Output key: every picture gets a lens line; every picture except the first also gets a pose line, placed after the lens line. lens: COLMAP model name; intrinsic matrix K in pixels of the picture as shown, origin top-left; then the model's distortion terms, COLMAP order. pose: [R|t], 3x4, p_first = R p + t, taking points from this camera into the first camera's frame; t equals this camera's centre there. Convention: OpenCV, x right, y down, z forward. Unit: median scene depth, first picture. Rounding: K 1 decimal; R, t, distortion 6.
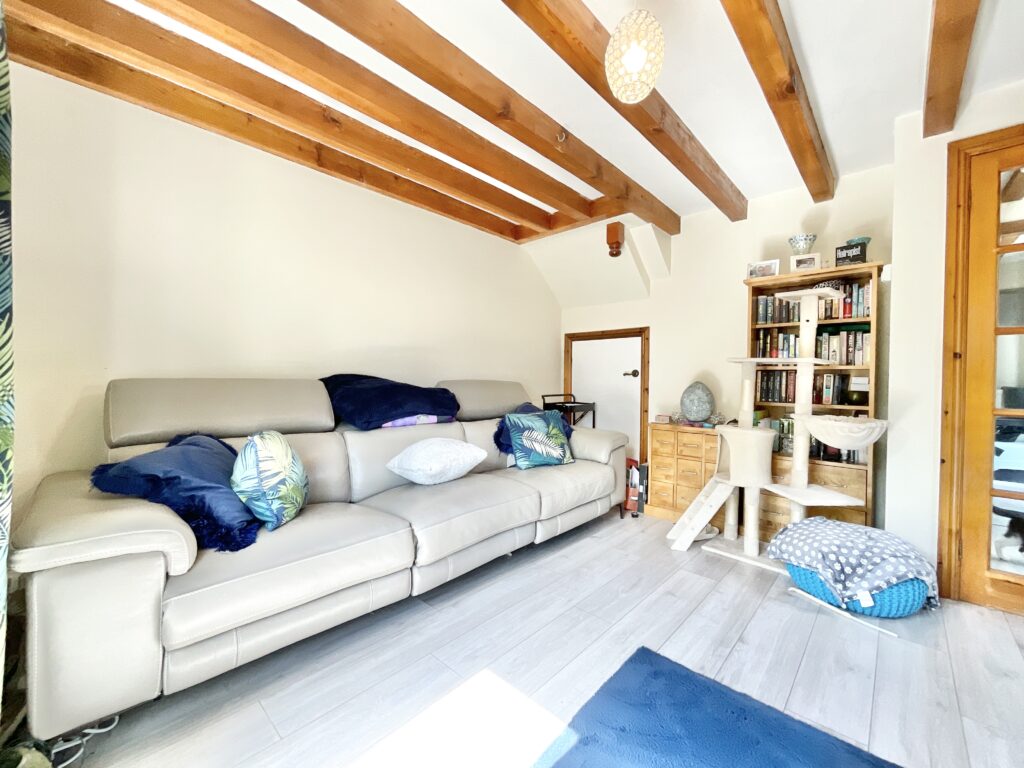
lens RADIAL K [[416.5, 0, 512.0], [0, 416.5, 384.0], [0, 0, 1]] dist [0.000360, 0.000071]
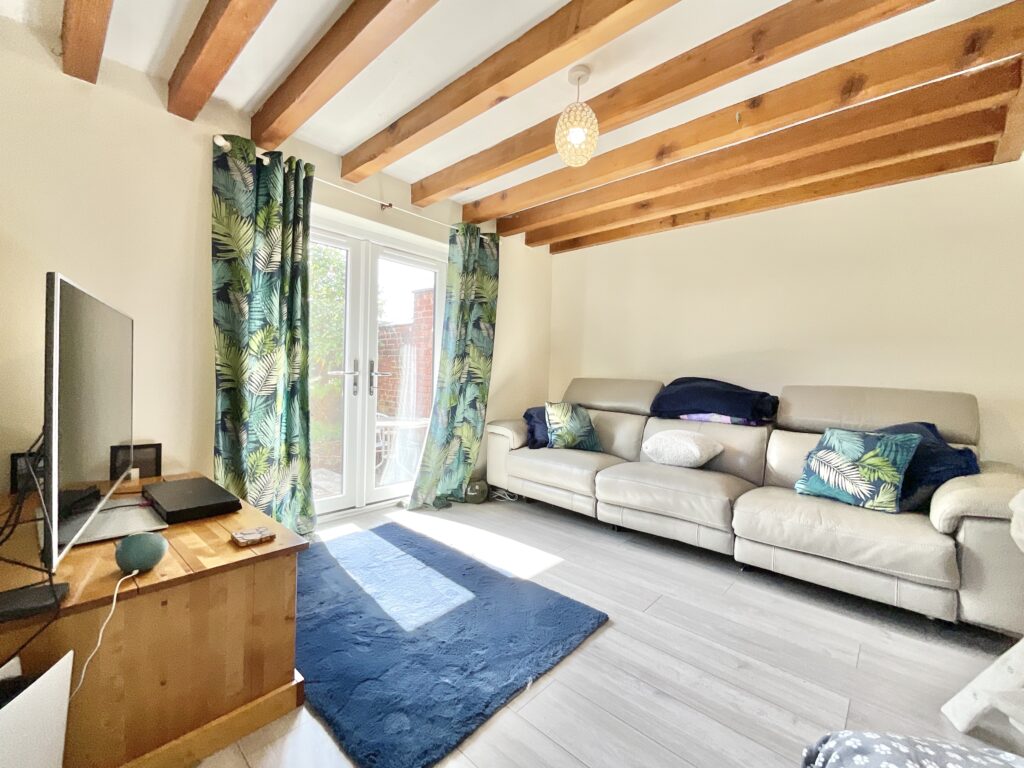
lens RADIAL K [[423.8, 0, 512.0], [0, 423.8, 384.0], [0, 0, 1]] dist [0.000228, 0.000145]
pose [[0.024328, 0.015406, -0.999585, 0.996080], [-0.044608, 0.998902, 0.014310, 0.003533], [0.998708, 0.044242, 0.024988, 0.476299]]
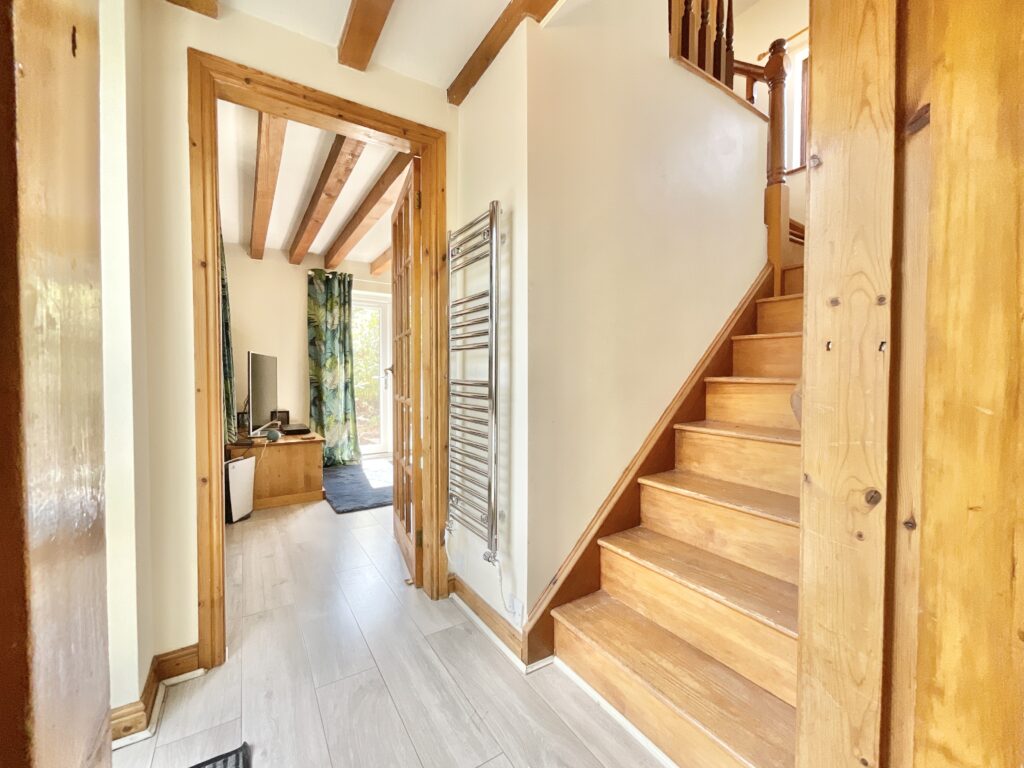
lens RADIAL K [[416.5, 0, 512.0], [0, 416.5, 384.0], [0, 0, 1]] dist [0.000360, 0.000071]
pose [[-0.240454, 0.014576, -0.970551, 1.823144], [-0.018821, 0.999629, 0.019675, -0.012643], [0.970478, 0.022998, -0.240090, 1.340327]]
